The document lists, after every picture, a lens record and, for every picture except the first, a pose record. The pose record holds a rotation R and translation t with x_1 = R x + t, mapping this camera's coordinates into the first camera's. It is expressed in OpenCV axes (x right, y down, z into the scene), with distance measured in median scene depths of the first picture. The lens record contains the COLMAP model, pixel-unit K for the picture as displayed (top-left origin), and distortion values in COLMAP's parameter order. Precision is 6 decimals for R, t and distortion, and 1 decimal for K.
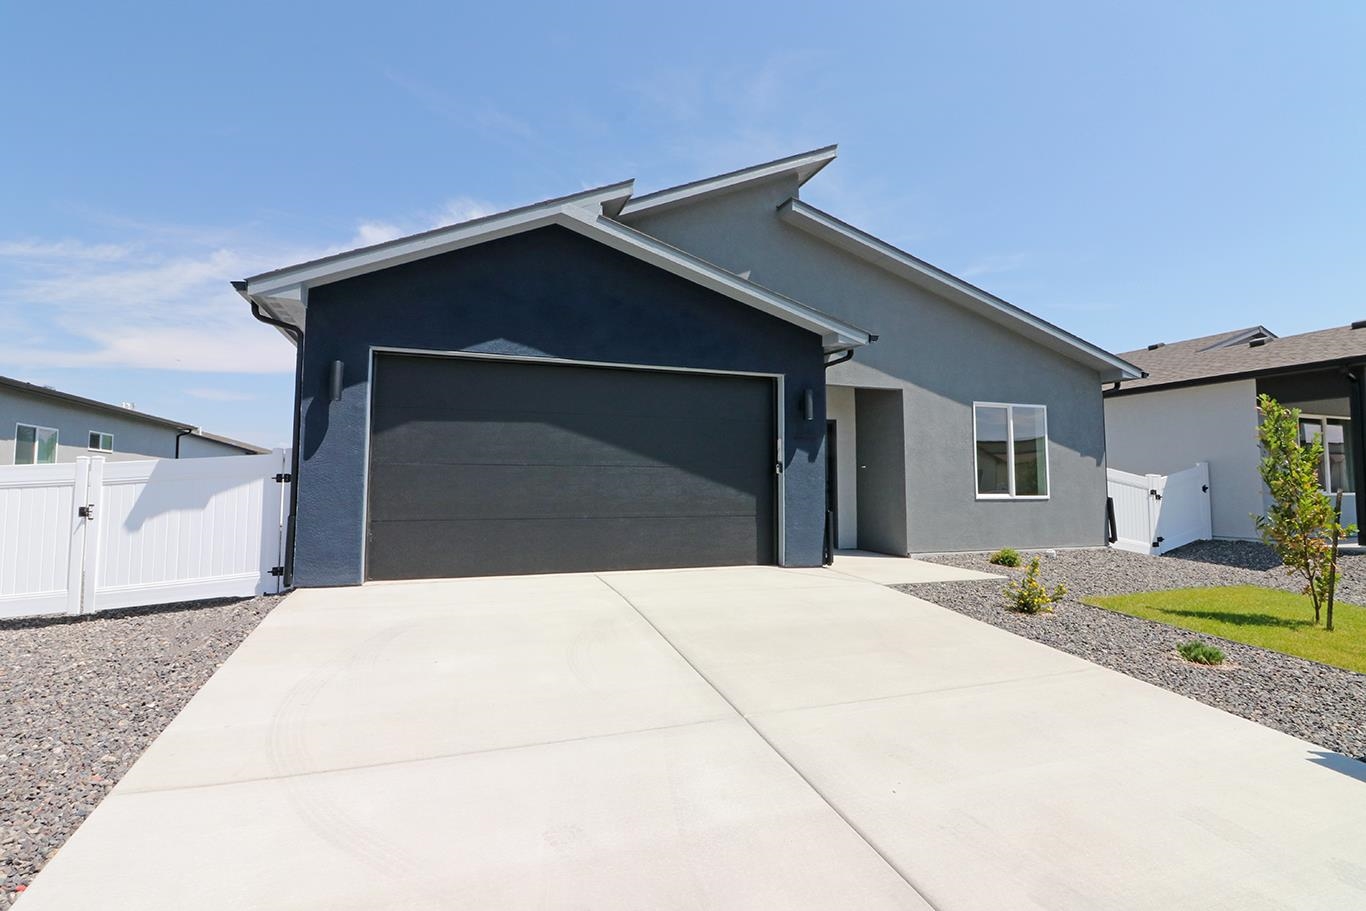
lens RADIAL K [[673.4, 0, 683.0], [0, 673.4, 446.6], [0, 0, 1]] dist [-0.002666, -0.000794]
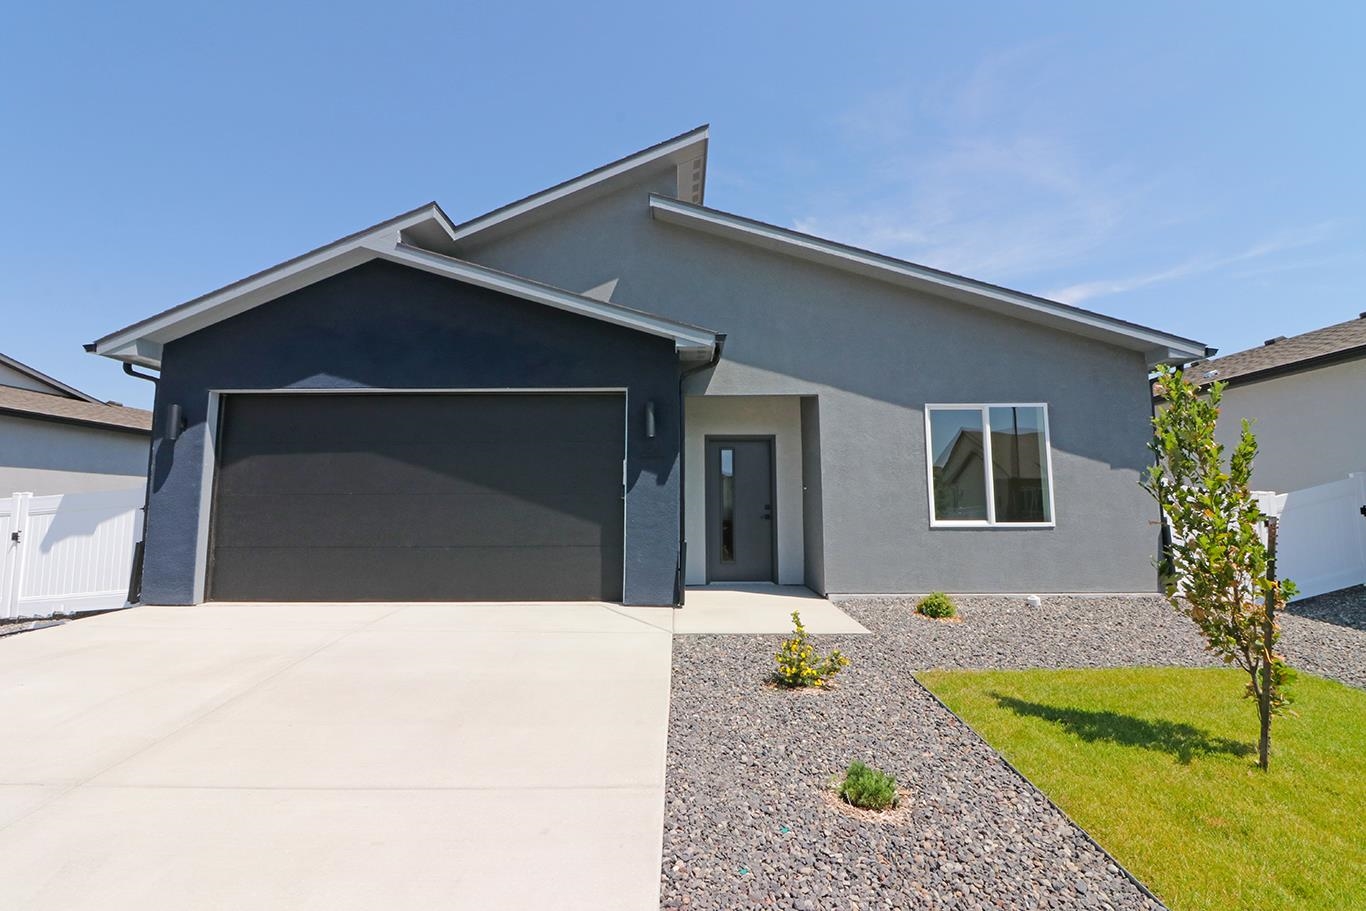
lens RADIAL K [[634.3, 0, 678.2], [0, 634.3, 444.0], [0, 0, 1]] dist [0.000882, -0.012266]
pose [[0.936332, -0.041337, -0.348675, 0.507502], [0.027300, 0.998610, -0.045080, 0.007448], [0.350054, 0.032691, 0.936159, 0.237641]]
